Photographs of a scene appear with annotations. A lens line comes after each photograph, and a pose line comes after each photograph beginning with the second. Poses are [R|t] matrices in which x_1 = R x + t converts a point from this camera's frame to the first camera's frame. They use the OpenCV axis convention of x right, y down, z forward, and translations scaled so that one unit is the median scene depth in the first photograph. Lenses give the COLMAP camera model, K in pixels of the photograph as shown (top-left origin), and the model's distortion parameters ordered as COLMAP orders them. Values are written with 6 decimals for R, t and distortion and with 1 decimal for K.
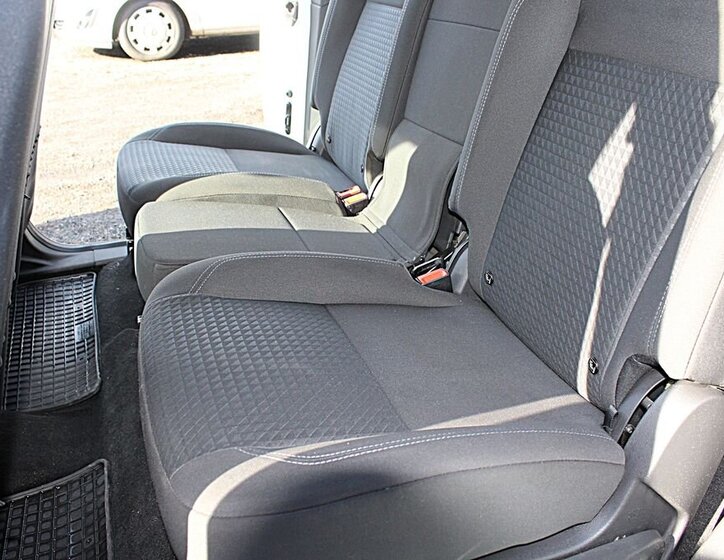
lens RADIAL K [[695.3, 0, 362.0], [0, 695.3, 280.0], [0, 0, 1]] dist [-0.130142, 0.027095]
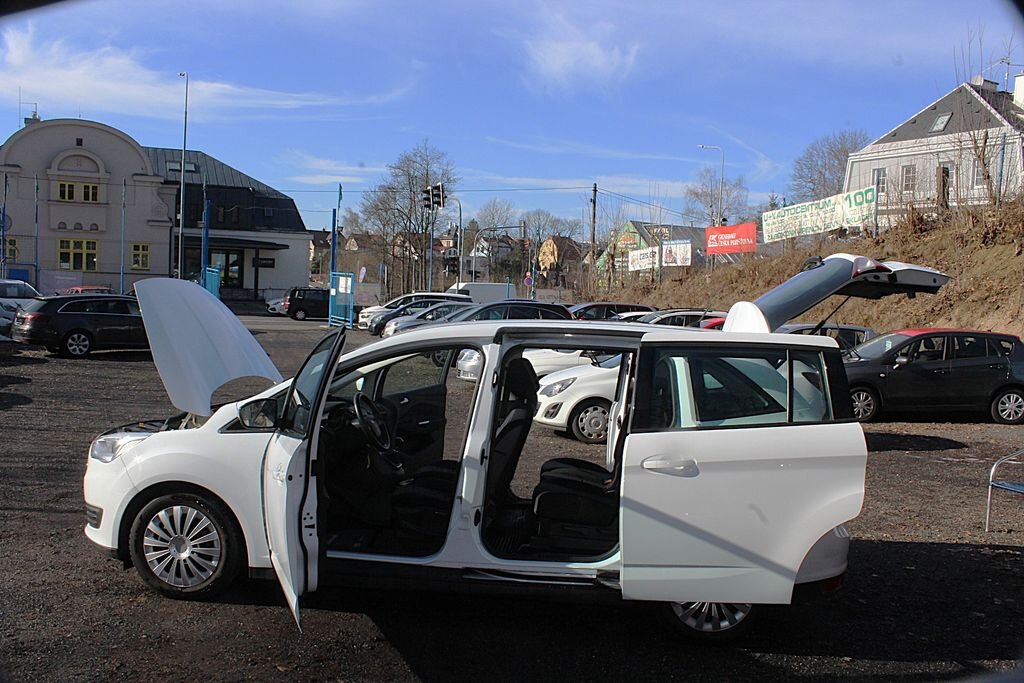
lens RADIAL K [[843.4, 0, 511.2], [0, 843.4, 346.0], [0, 0, 1]] dist [-0.168485, 0.145488]
pose [[0.907721, 0.039793, -0.417683, 1.215463], [-0.215809, 0.897994, -0.383449, 0.934096], [0.359818, 0.438205, 0.823716, -2.733199]]
